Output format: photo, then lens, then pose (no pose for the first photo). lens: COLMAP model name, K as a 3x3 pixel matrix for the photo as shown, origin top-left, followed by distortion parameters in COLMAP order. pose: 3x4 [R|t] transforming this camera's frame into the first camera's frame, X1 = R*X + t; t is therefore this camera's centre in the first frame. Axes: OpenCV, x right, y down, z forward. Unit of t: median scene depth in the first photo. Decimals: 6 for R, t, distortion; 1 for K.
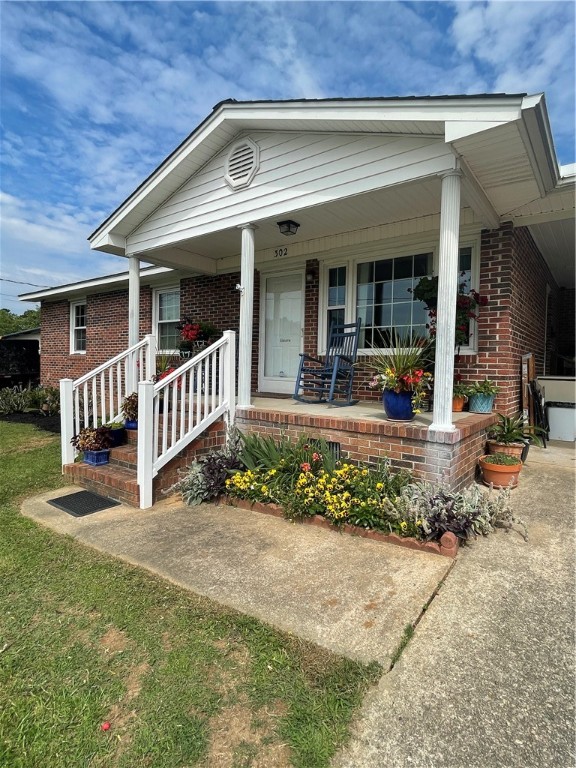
lens RADIAL K [[414.8, 0, 289.9], [0, 414.8, 378.3], [0, 0, 1]] dist [-0.005177, -0.000575]
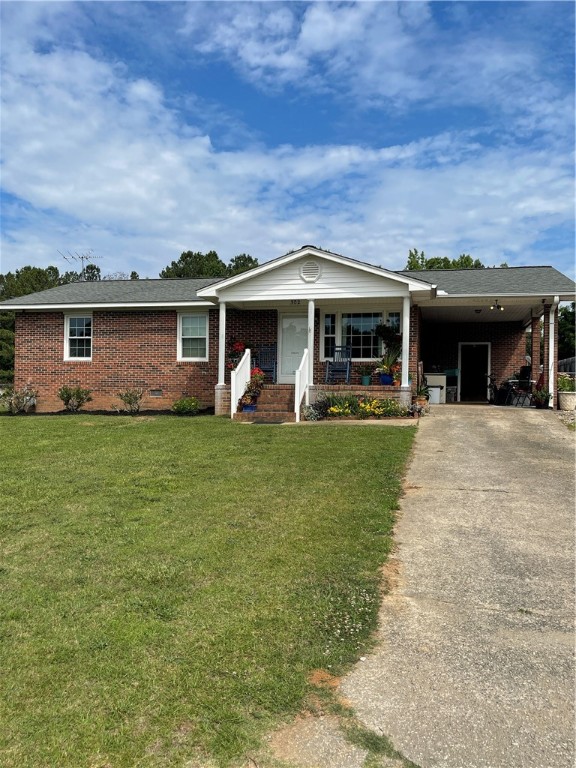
lens RADIAL K [[601.6, 0, 287.2], [0, 601.6, 386.7], [0, 0, 1]] dist [0.006485, 0.000287]
pose [[0.920222, -0.000540, 0.391396, -1.409673], [0.013856, 0.999417, -0.031198, 0.171359], [-0.391151, 0.034133, 0.919694, -1.748148]]
